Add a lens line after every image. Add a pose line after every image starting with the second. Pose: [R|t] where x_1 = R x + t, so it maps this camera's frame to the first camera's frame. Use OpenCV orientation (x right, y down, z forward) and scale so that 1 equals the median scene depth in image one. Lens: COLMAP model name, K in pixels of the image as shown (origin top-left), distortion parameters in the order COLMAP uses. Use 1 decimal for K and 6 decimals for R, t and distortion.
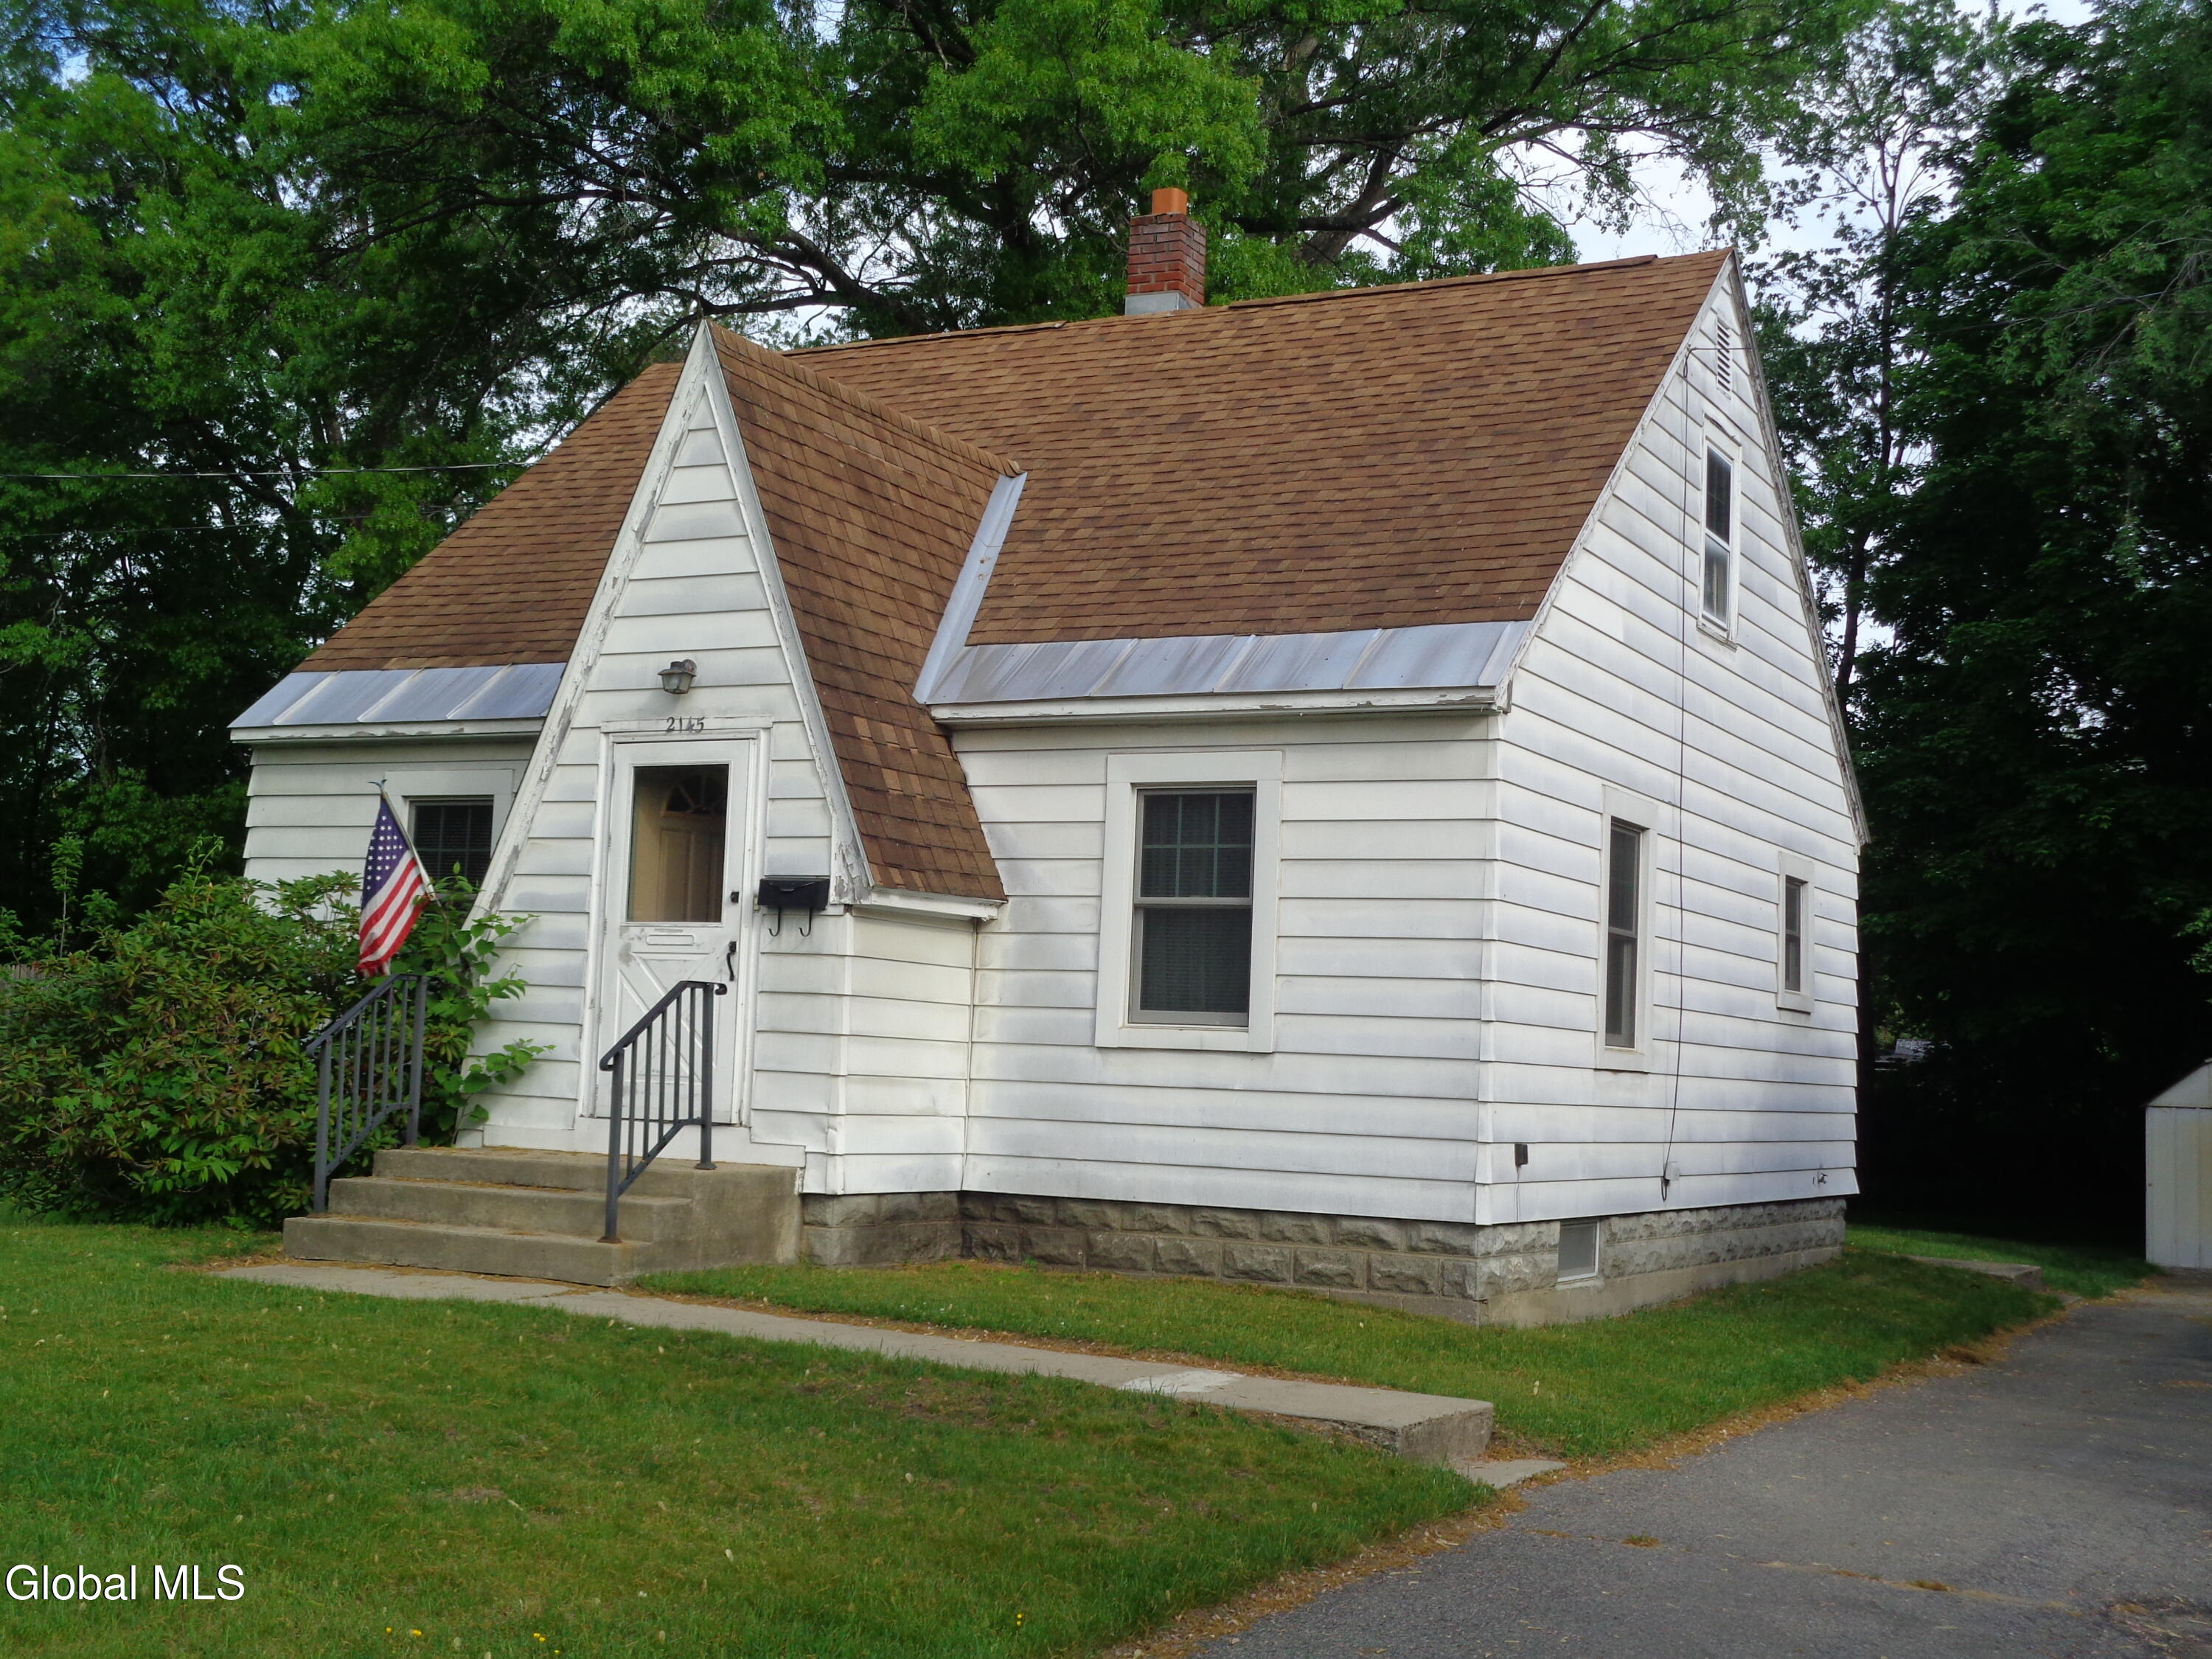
lens RADIAL K [[2750.7, 0, 1104.5], [0, 2750.7, 834.8], [0, 0, 1]] dist [0.000641, 0.000000]
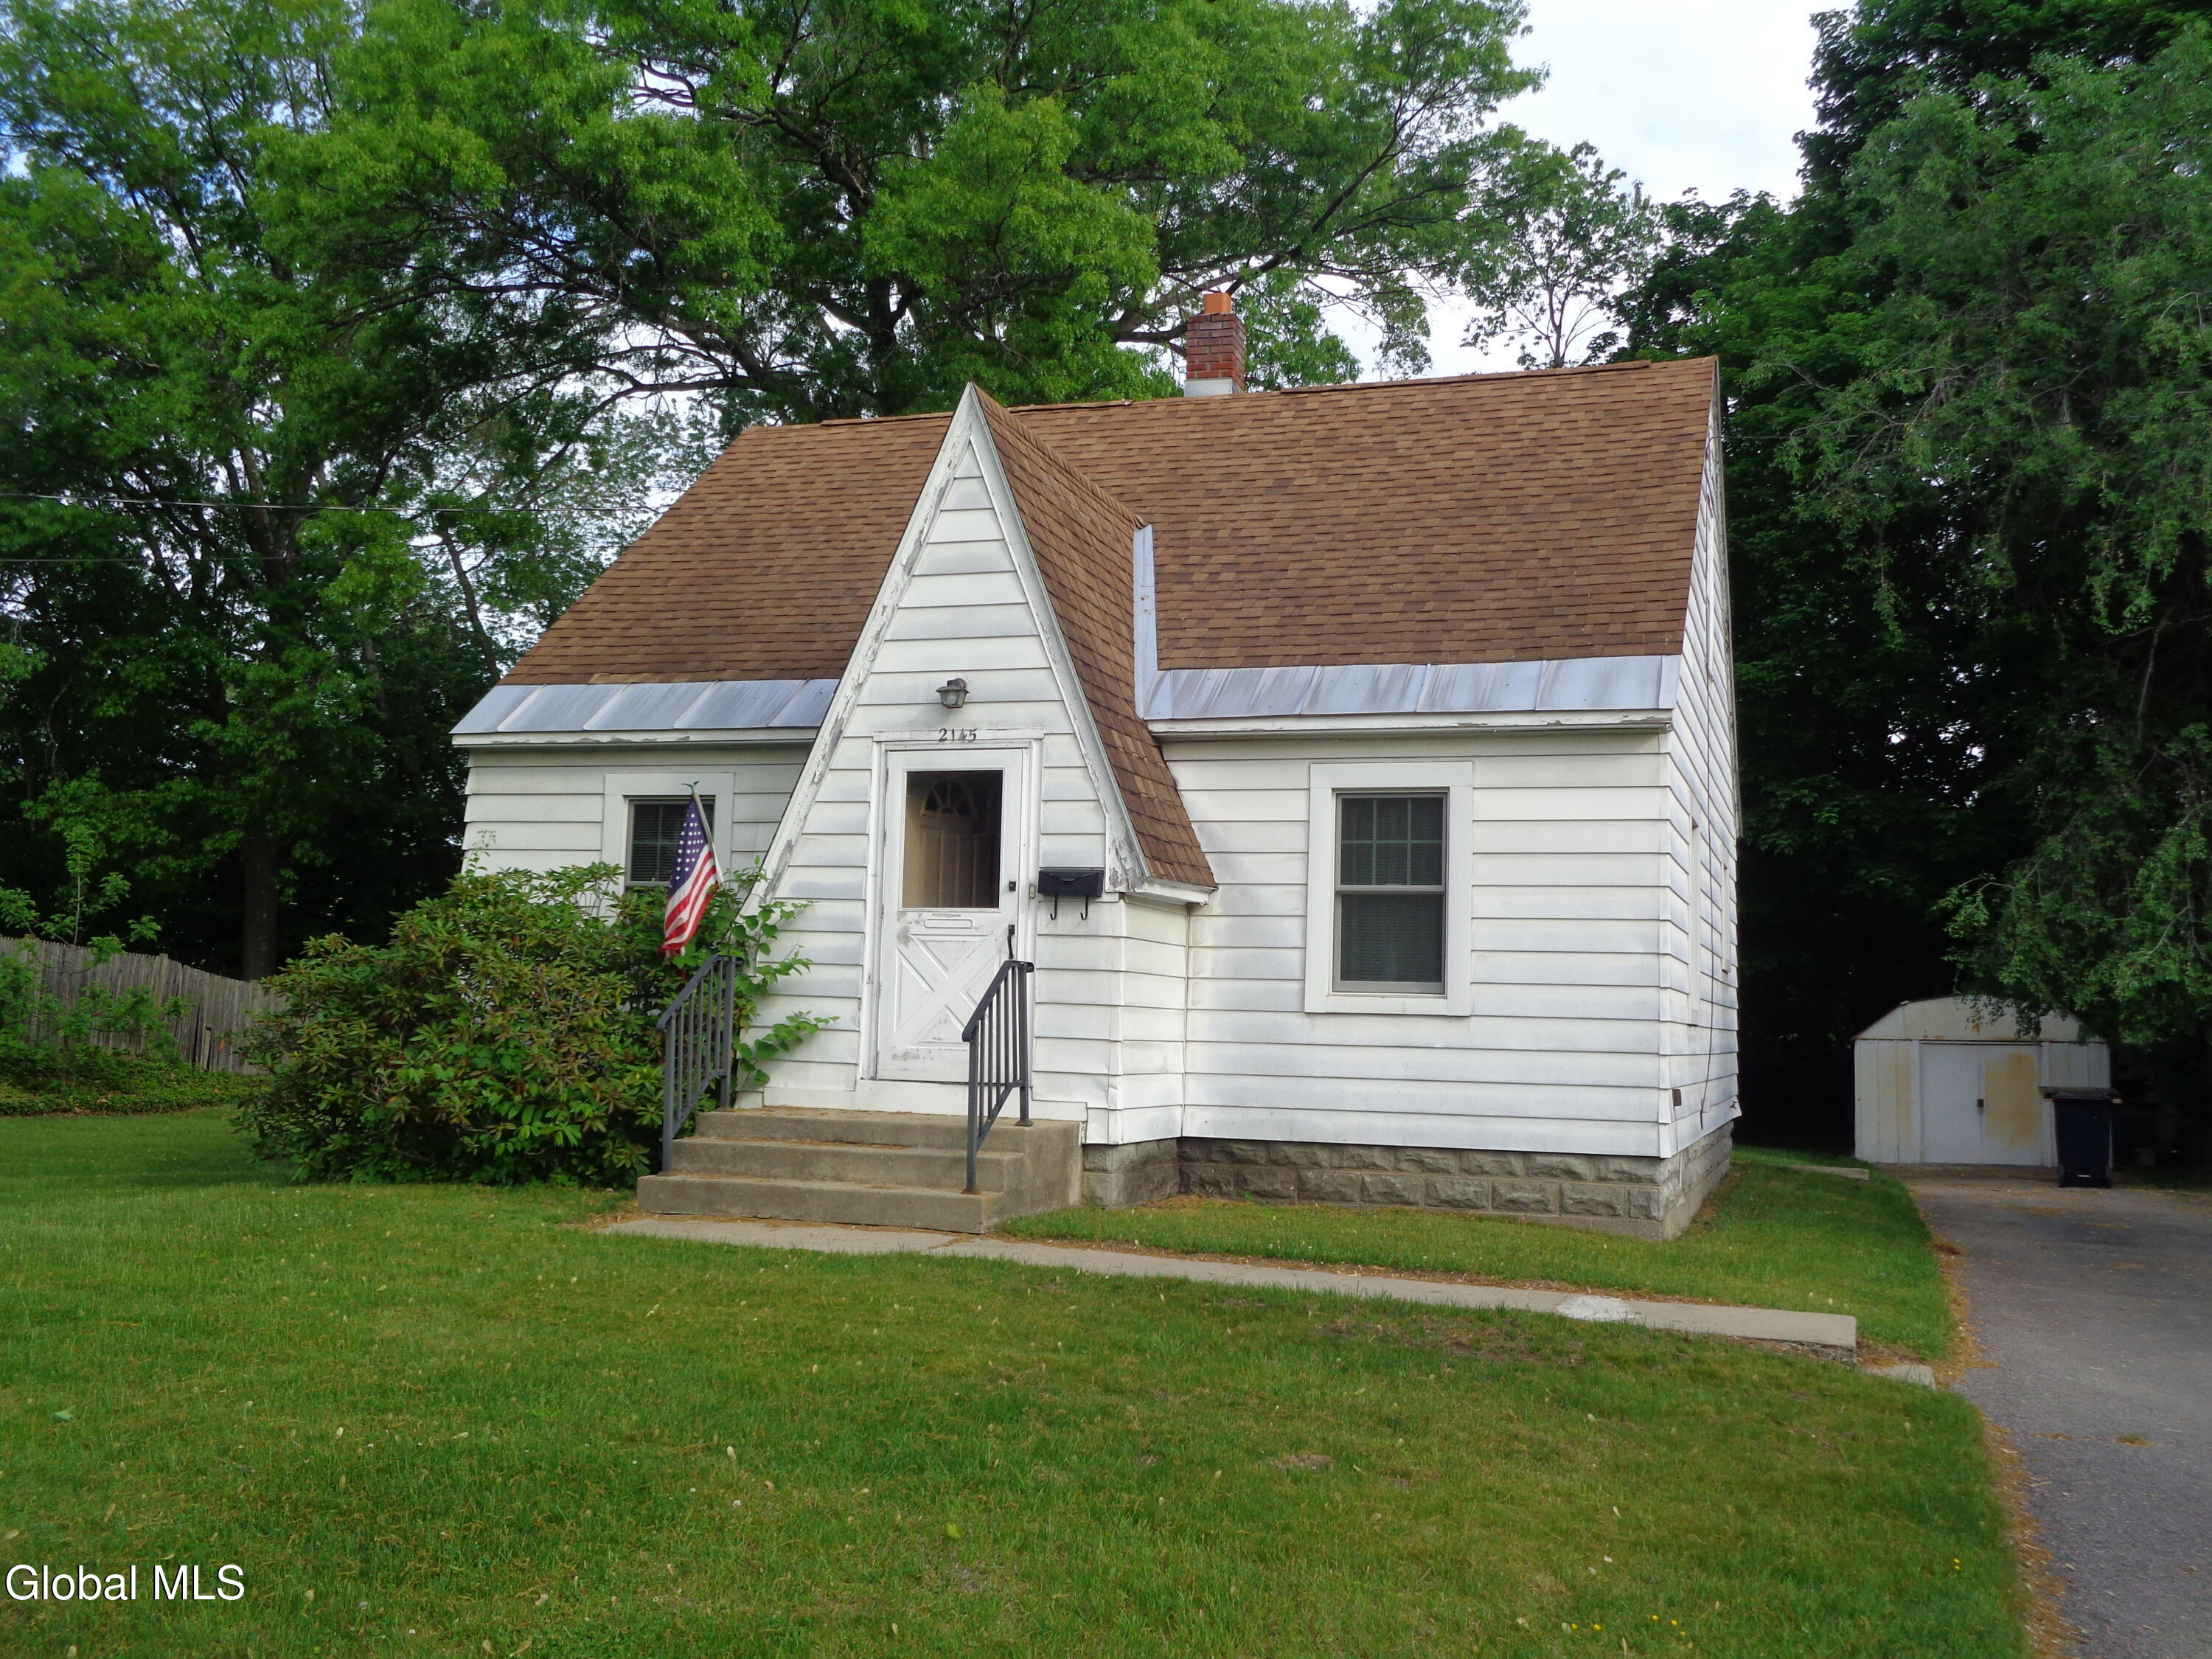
lens RADIAL K [[2155.8, 0, 1106.8], [0, 2155.8, 818.4], [0, 0, 1]] dist [-0.005111, 0.000000]
pose [[0.986463, 0.002391, 0.163966, -0.224592], [-0.001988, 0.999995, -0.002621, -0.002969], [-0.163972, 0.002260, 0.986462, 0.098191]]
